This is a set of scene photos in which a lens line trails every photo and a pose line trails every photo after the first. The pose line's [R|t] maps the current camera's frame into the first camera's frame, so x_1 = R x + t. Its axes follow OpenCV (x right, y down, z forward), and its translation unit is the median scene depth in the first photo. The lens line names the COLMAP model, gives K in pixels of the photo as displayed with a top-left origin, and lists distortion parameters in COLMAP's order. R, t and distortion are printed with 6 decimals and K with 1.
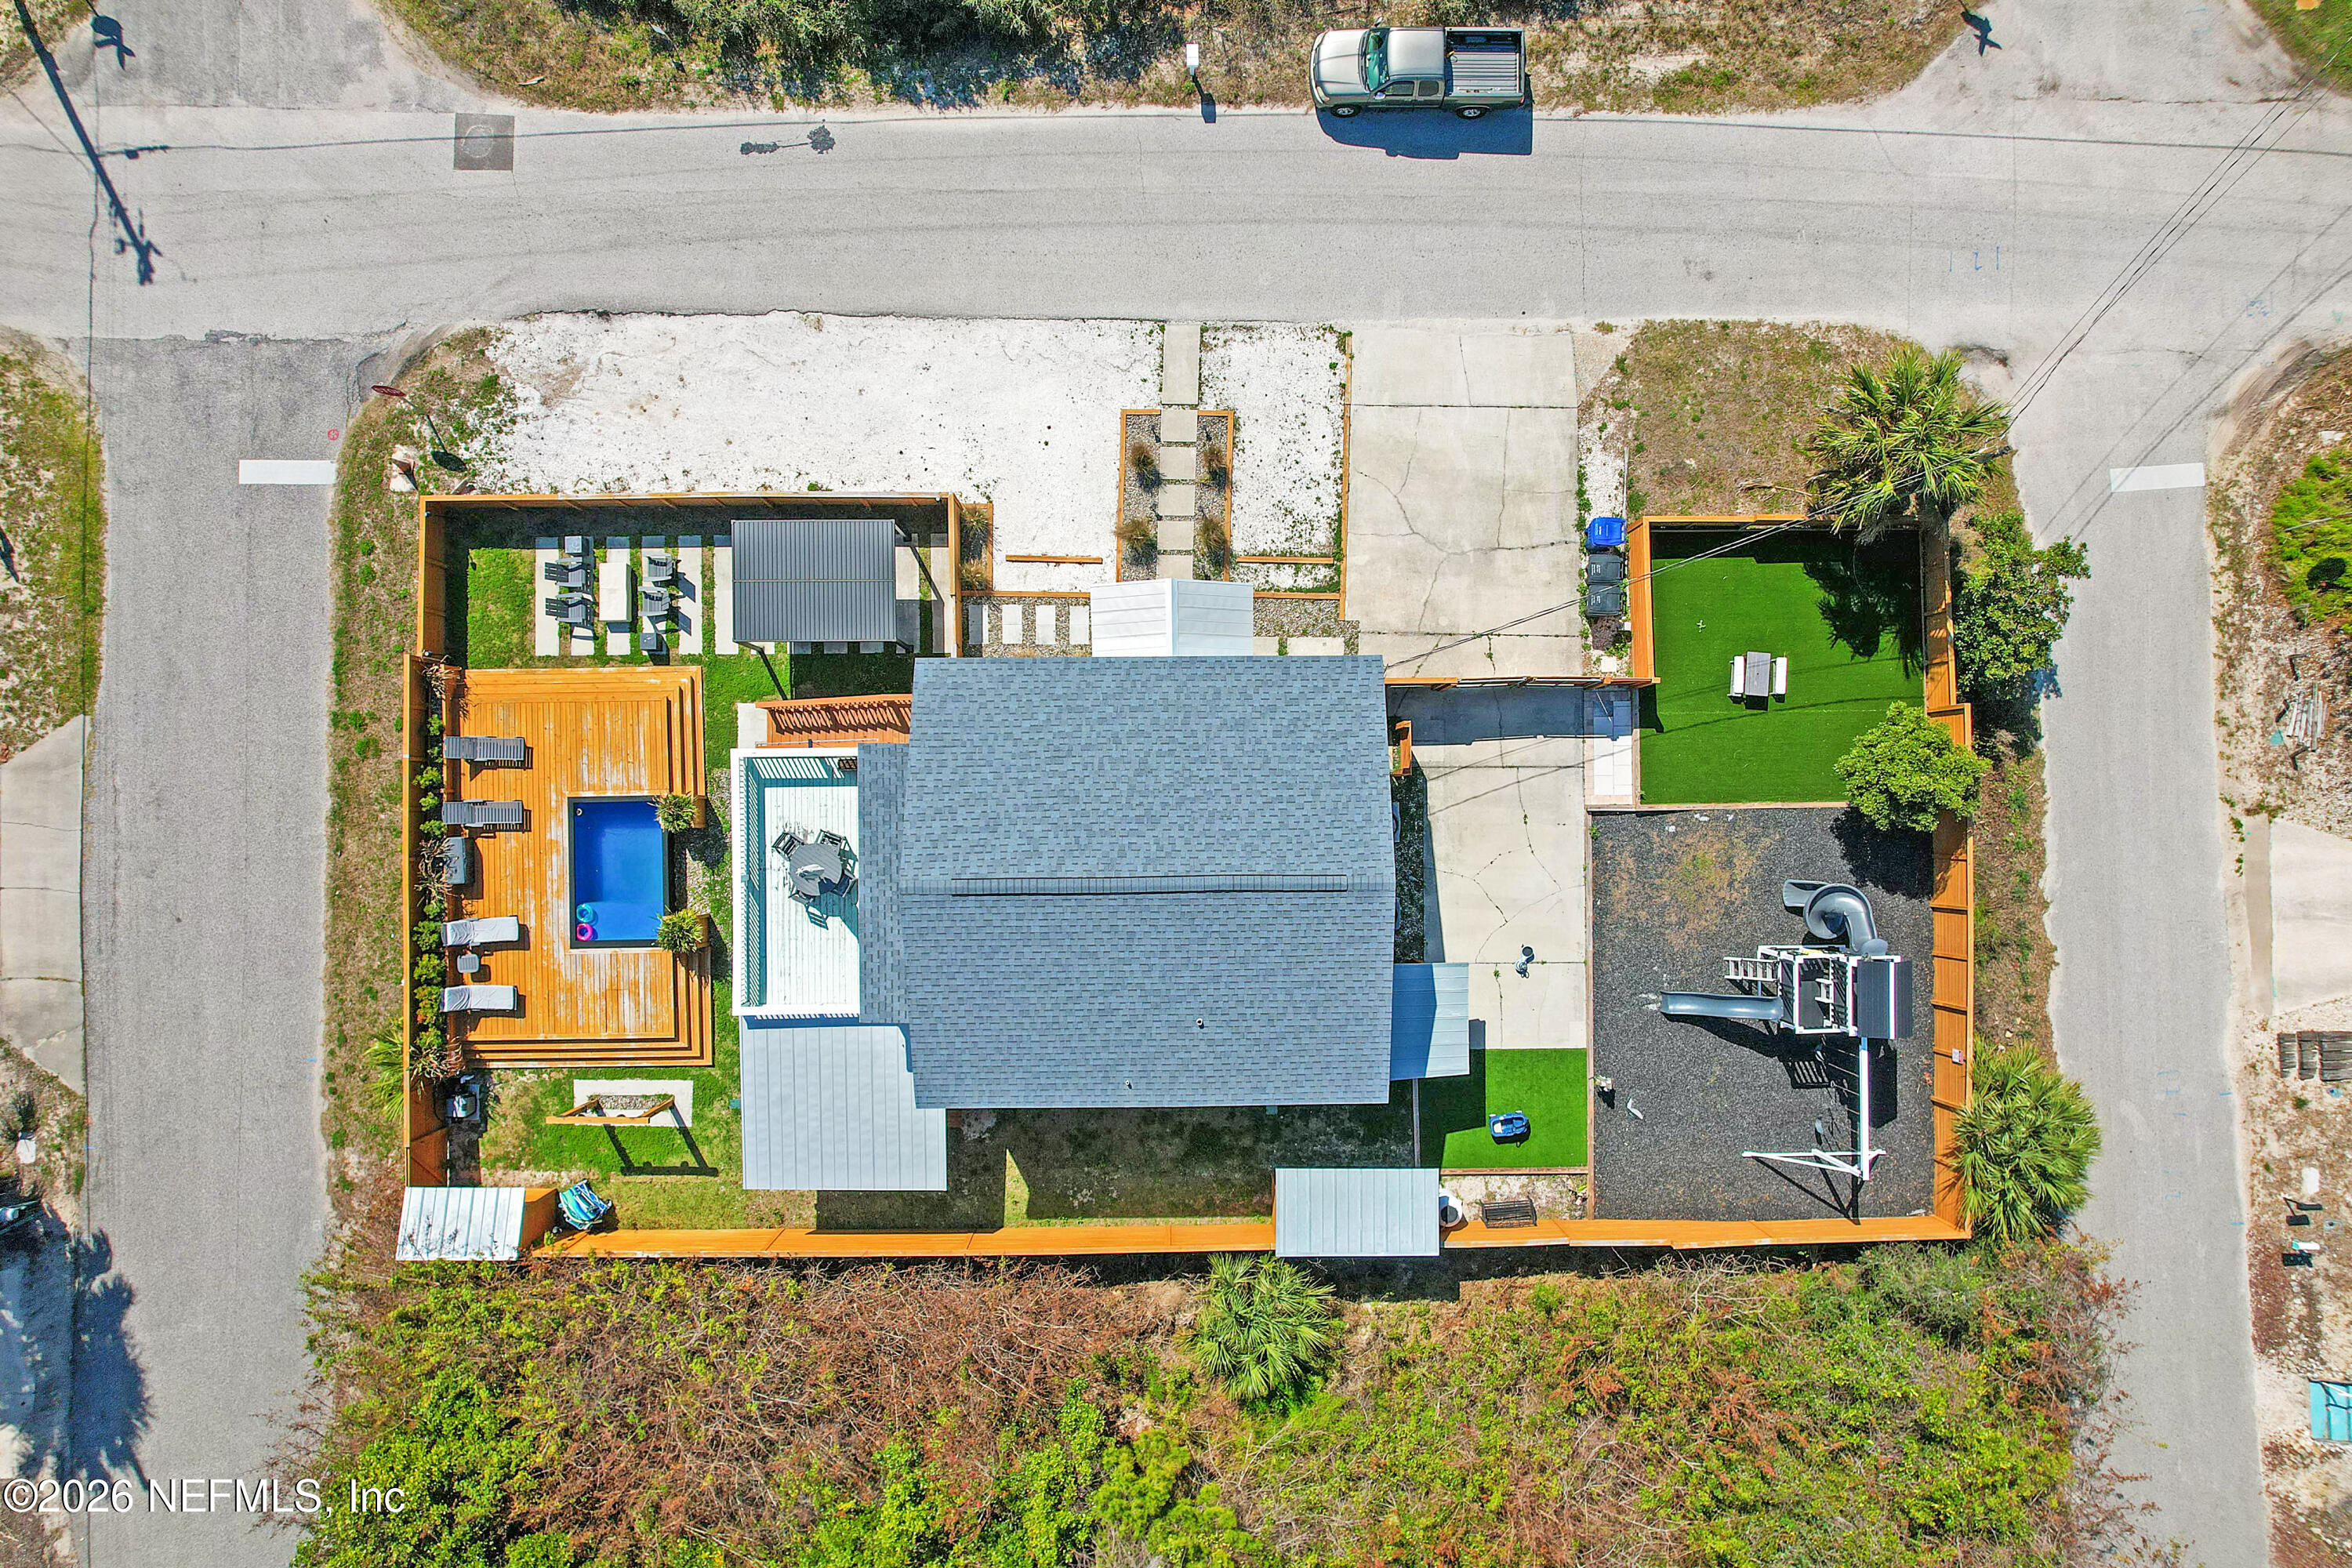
lens RADIAL K [[1506.6, 0, 1176.0], [0, 1506.6, 784.0], [0, 0, 1]] dist [0.002579, 0.003947]
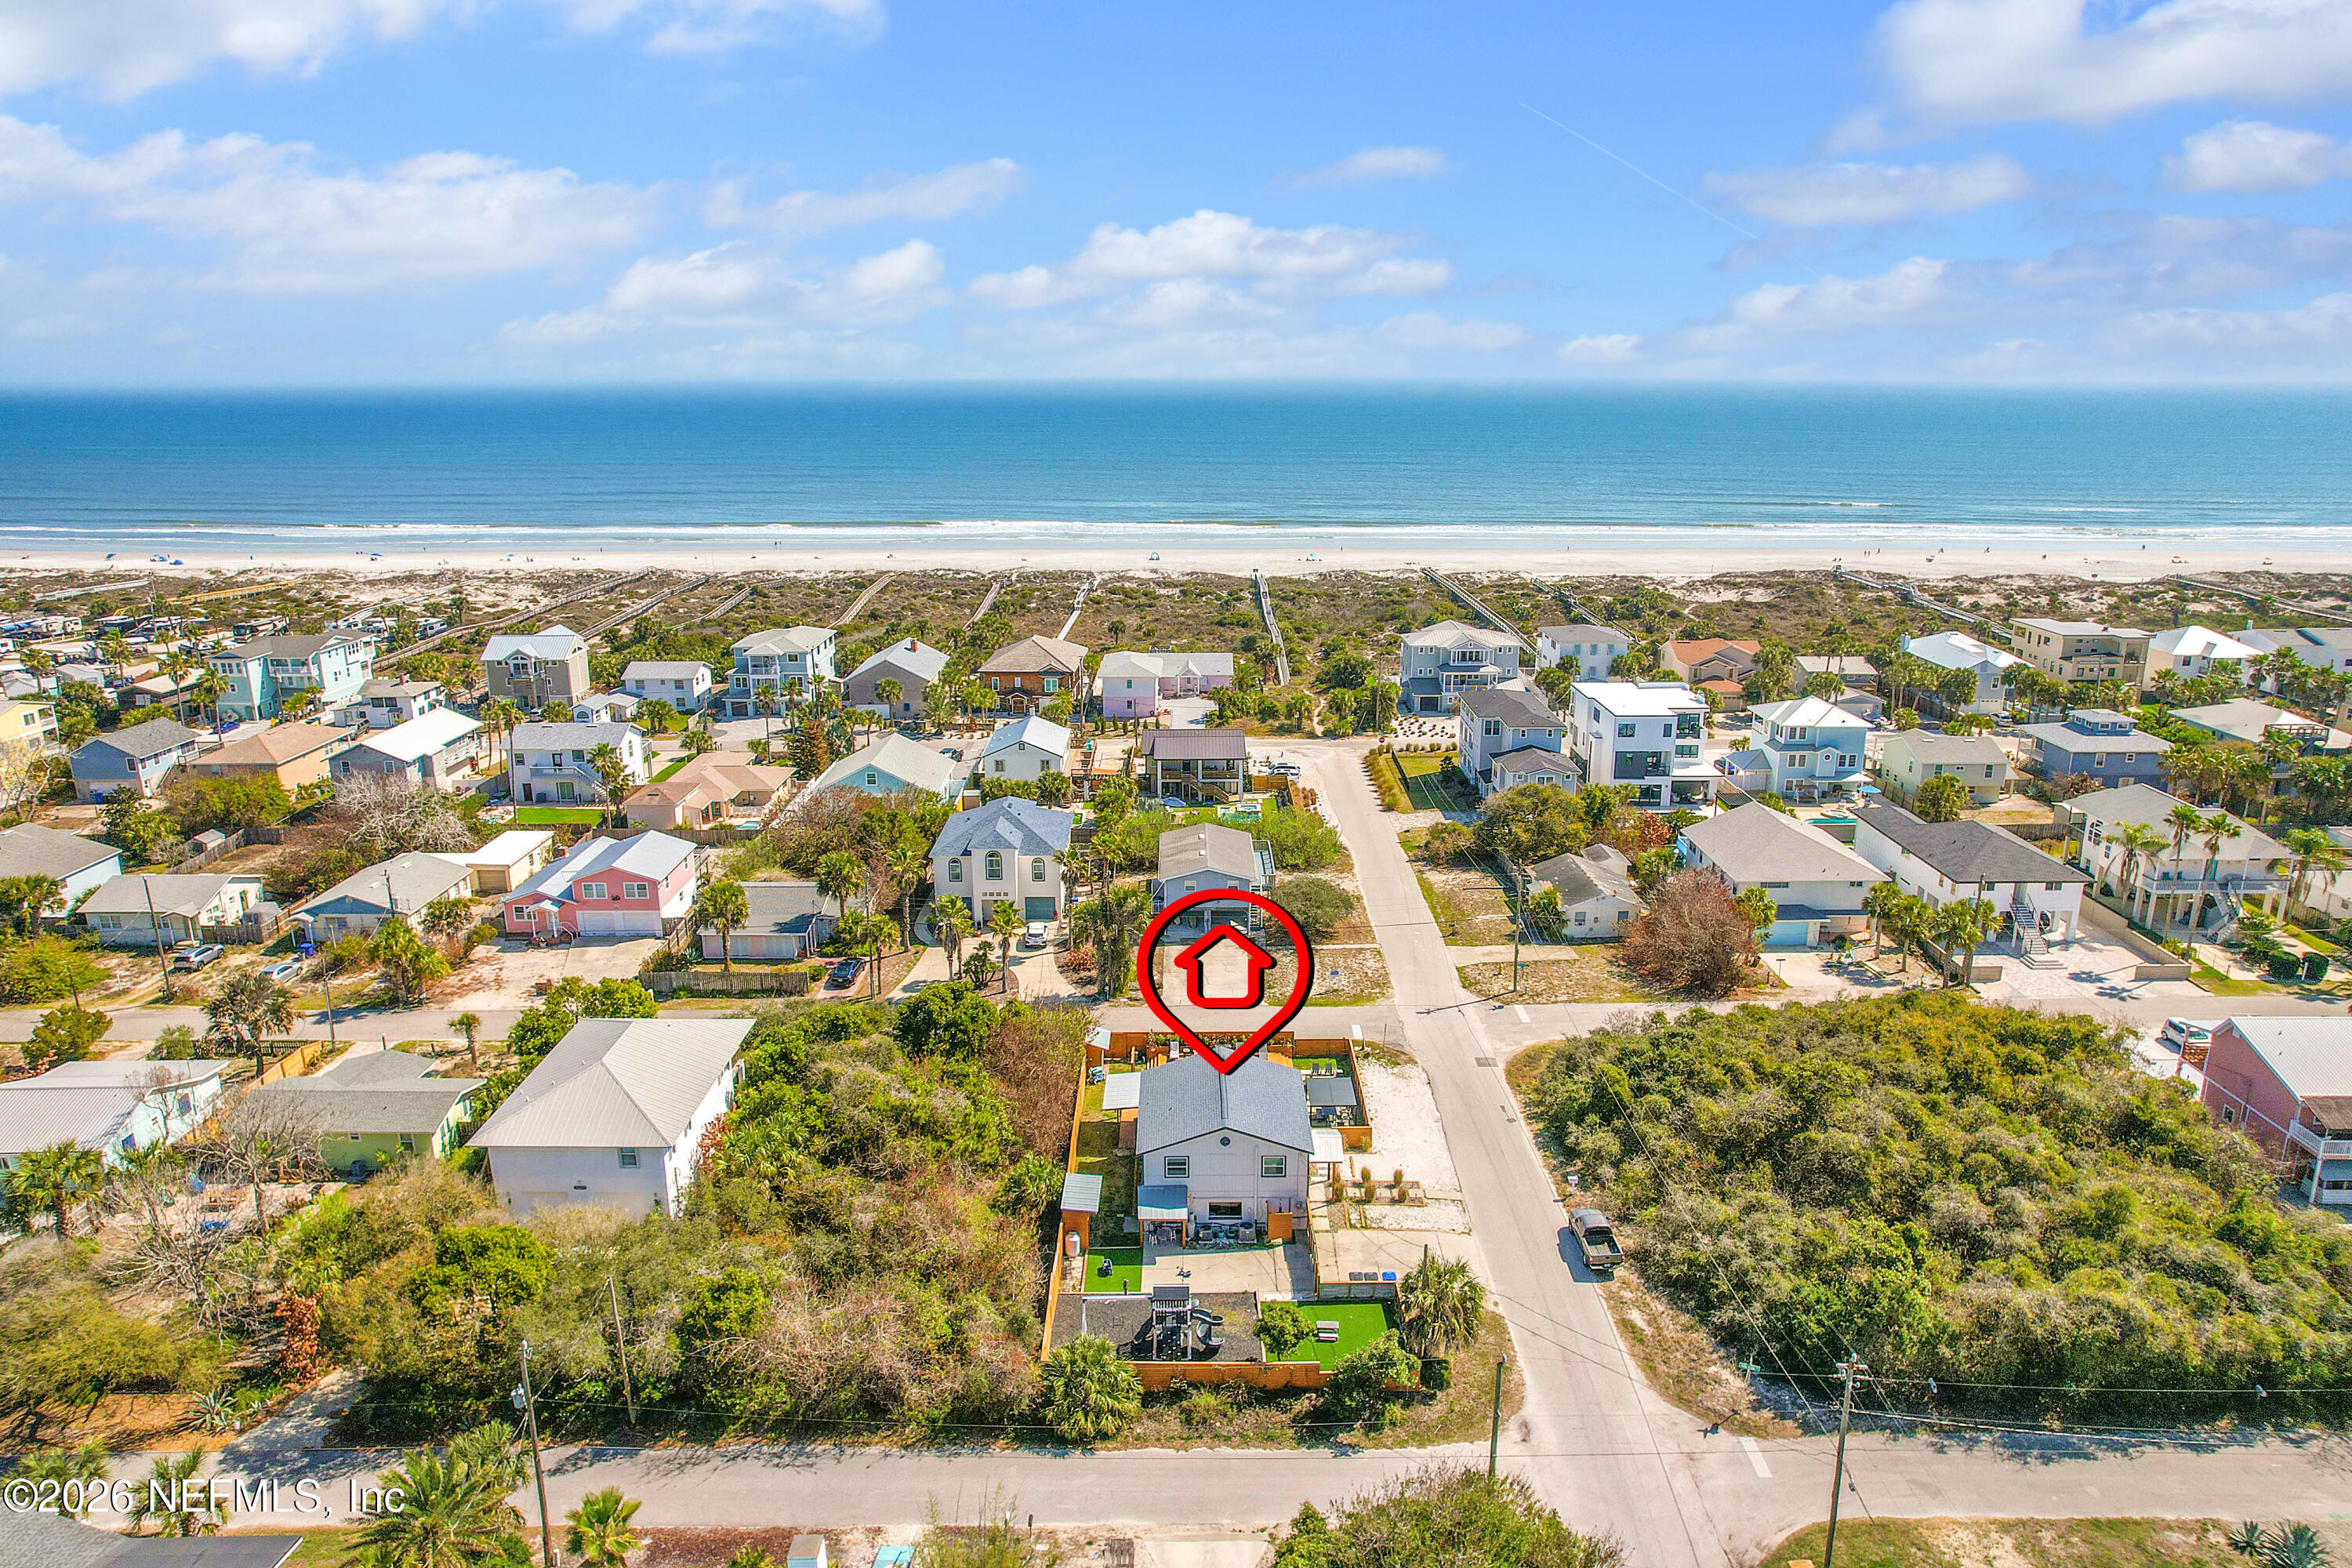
lens RADIAL K [[1506.6, 0, 1176.0], [0, 1506.6, 784.0], [0, 0, 1]] dist [0.002579, 0.003947]
pose [[-0.017879, 0.236797, -0.971395, 2.086701], [-0.999456, 0.022709, 0.023931, 0.058004], [0.027726, 0.971294, 0.236262, -0.150204]]
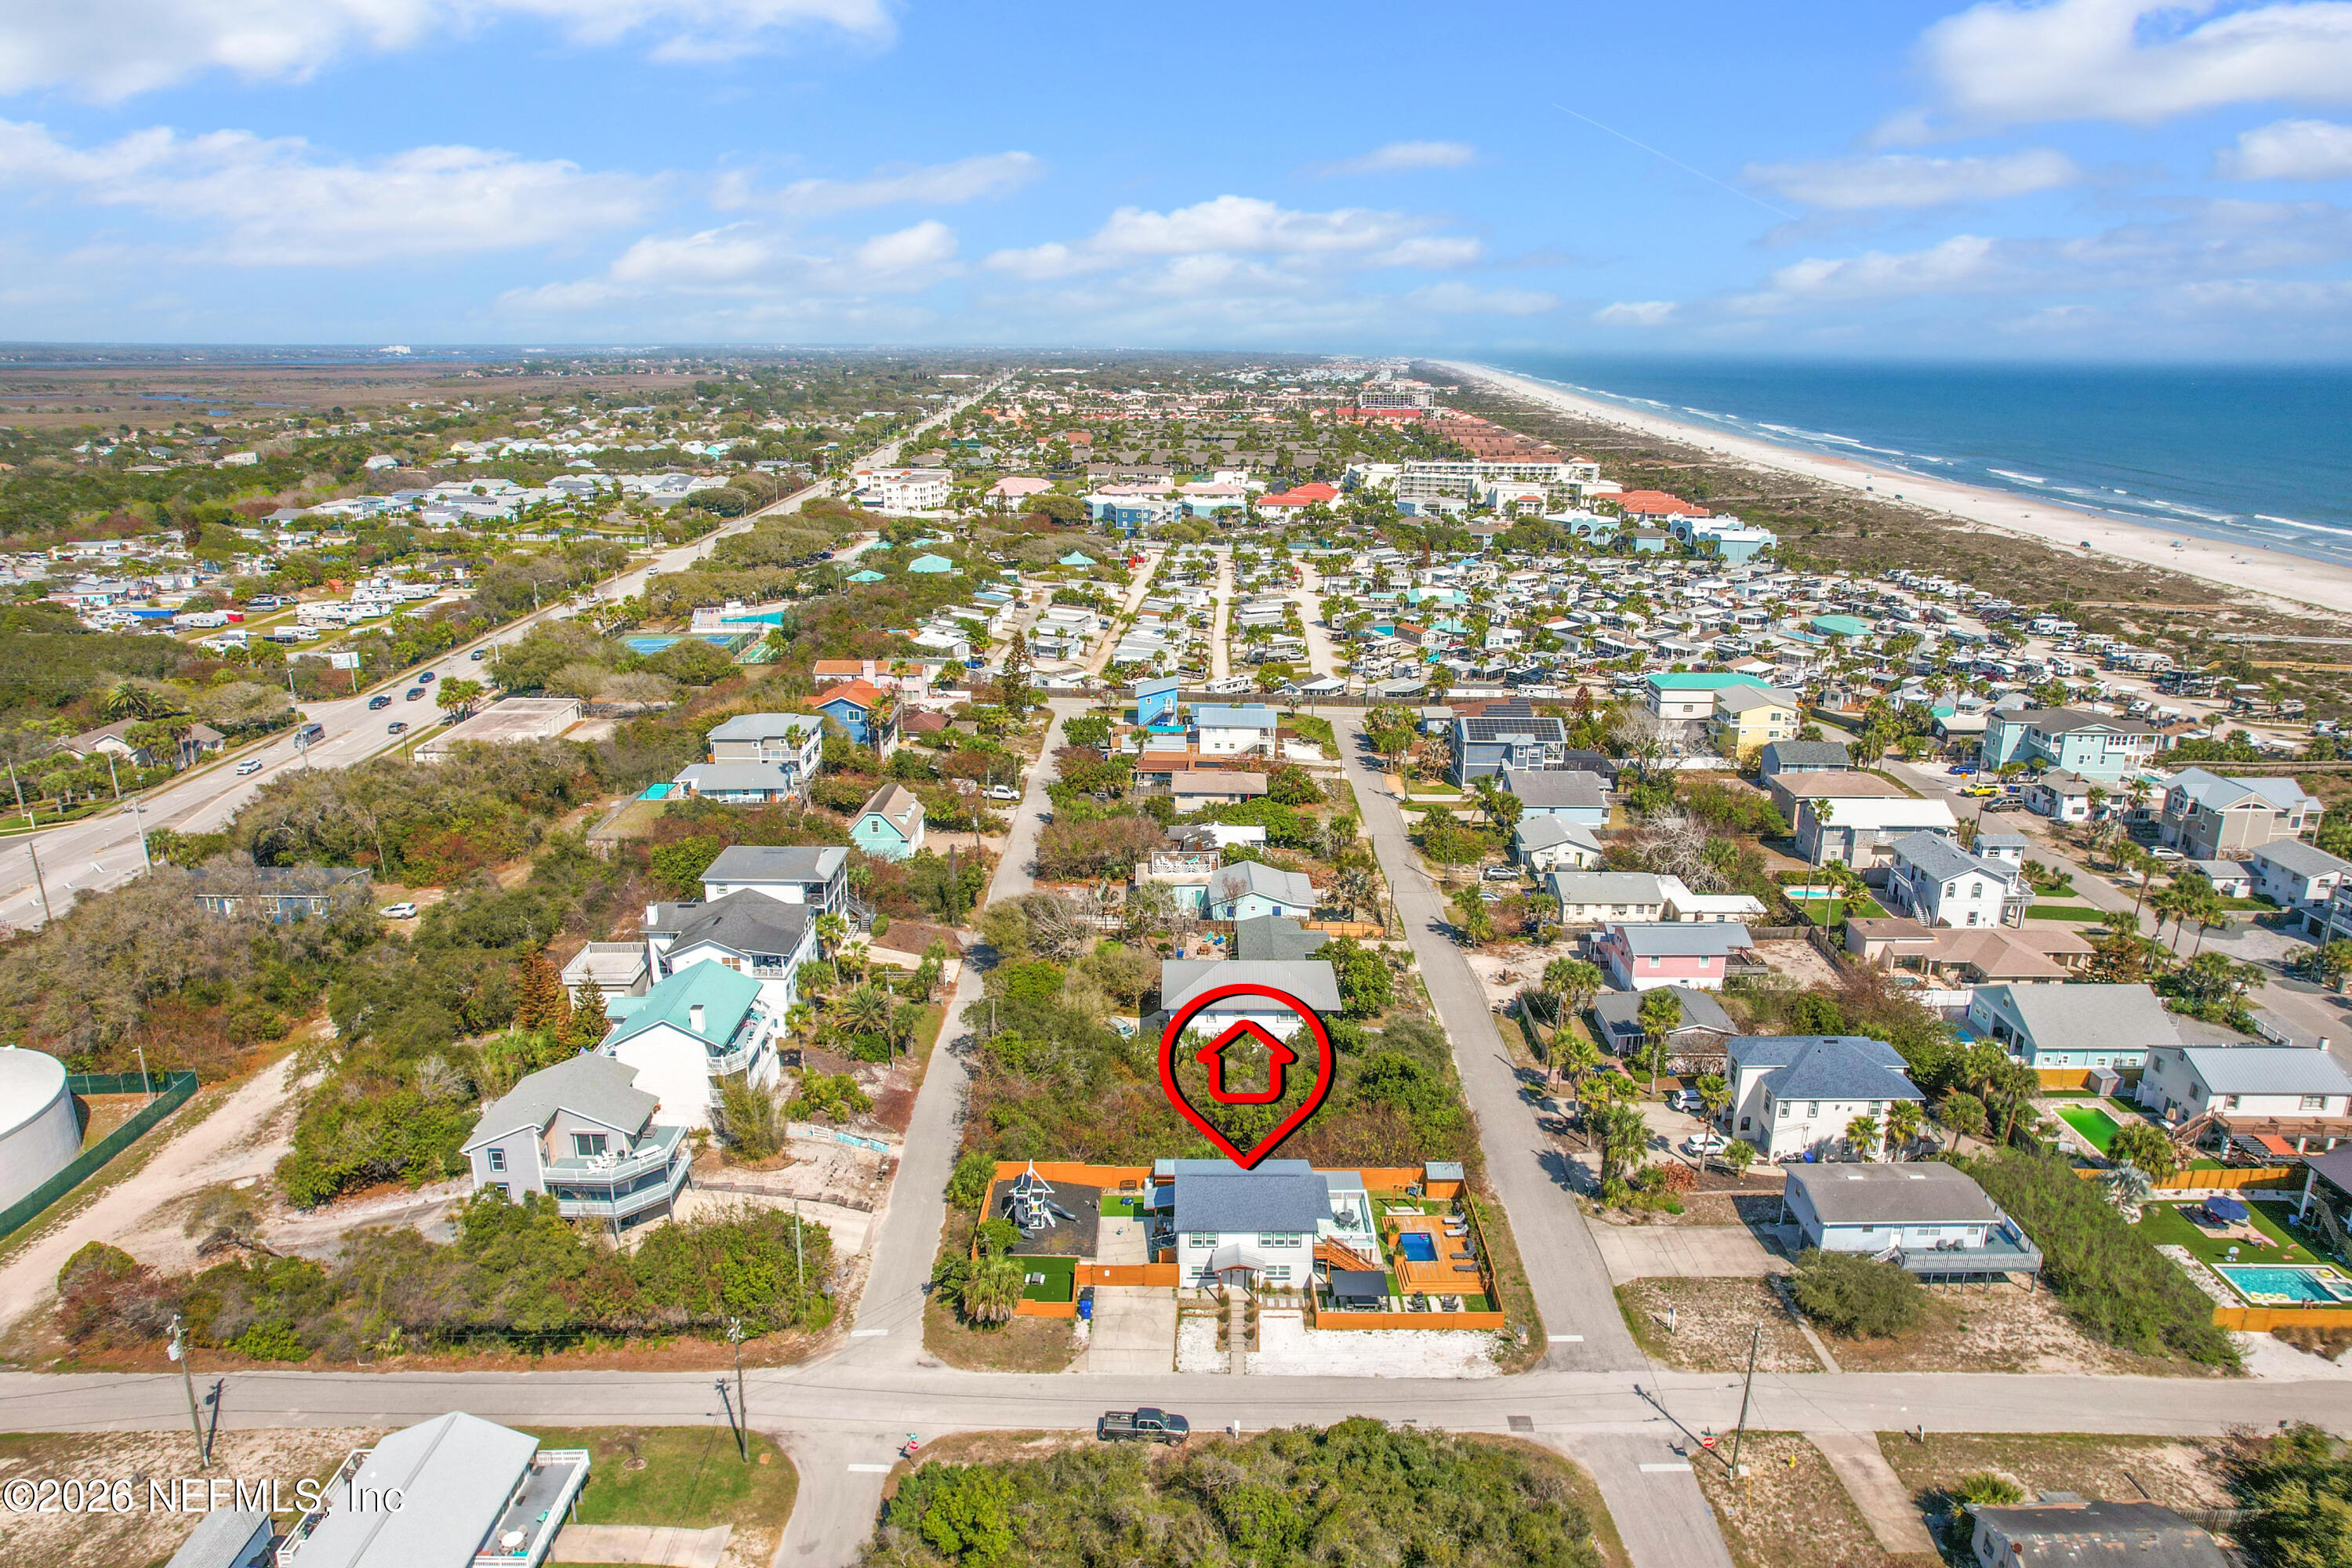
lens RADIAL K [[1506.6, 0, 1176.0], [0, 1506.6, 784.0], [0, 0, 1]] dist [0.002579, 0.003947]
pose [[-0.999677, -0.022675, 0.011491, 0.103435], [0.016910, -0.255681, 0.966613, -2.569122], [-0.018980, 0.966495, 0.255982, -0.646634]]
